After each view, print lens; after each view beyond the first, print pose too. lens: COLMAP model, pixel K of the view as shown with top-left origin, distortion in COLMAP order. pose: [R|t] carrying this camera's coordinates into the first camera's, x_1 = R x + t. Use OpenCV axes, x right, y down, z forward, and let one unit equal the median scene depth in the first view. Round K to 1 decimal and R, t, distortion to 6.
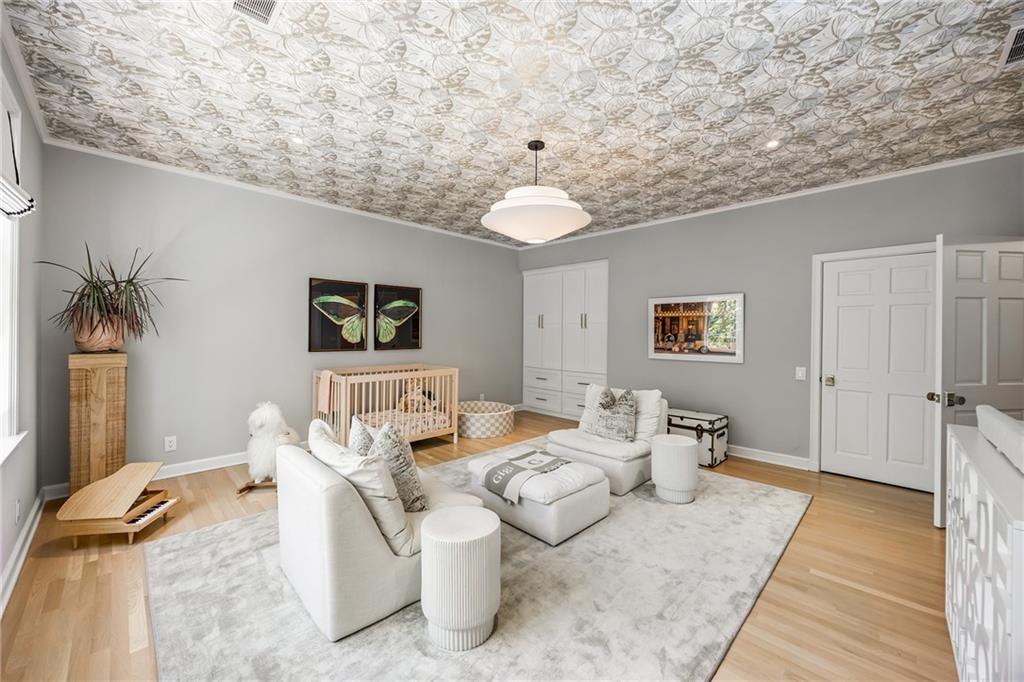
lens RADIAL K [[394.5, 0, 507.7], [0, 394.5, 337.6], [0, 0, 1]] dist [-0.003481, -0.000112]
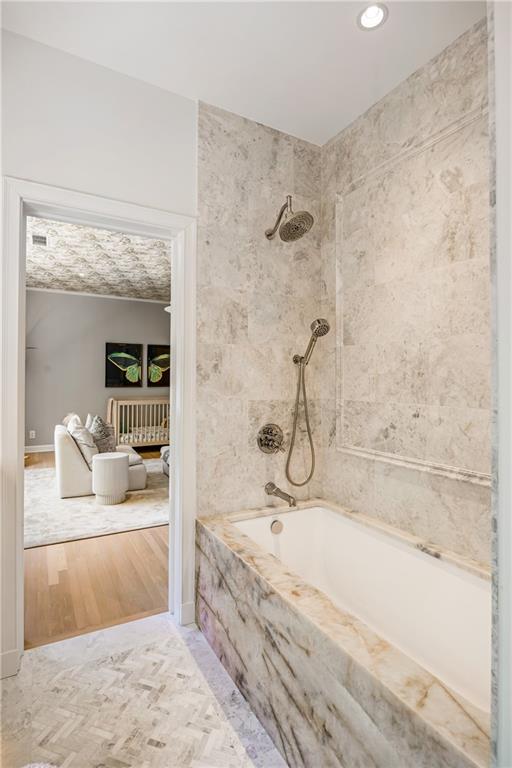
lens RADIAL K [[385.2, 0, 255.2], [0, 385.2, 378.5], [0, 0, 1]] dist [-0.023522, -0.000307]
pose [[0.963620, -0.000927, -0.267275, 0.492428], [-0.002720, 0.999908, -0.013275, 0.017858], [0.267263, 0.013519, 0.963529, -0.356386]]
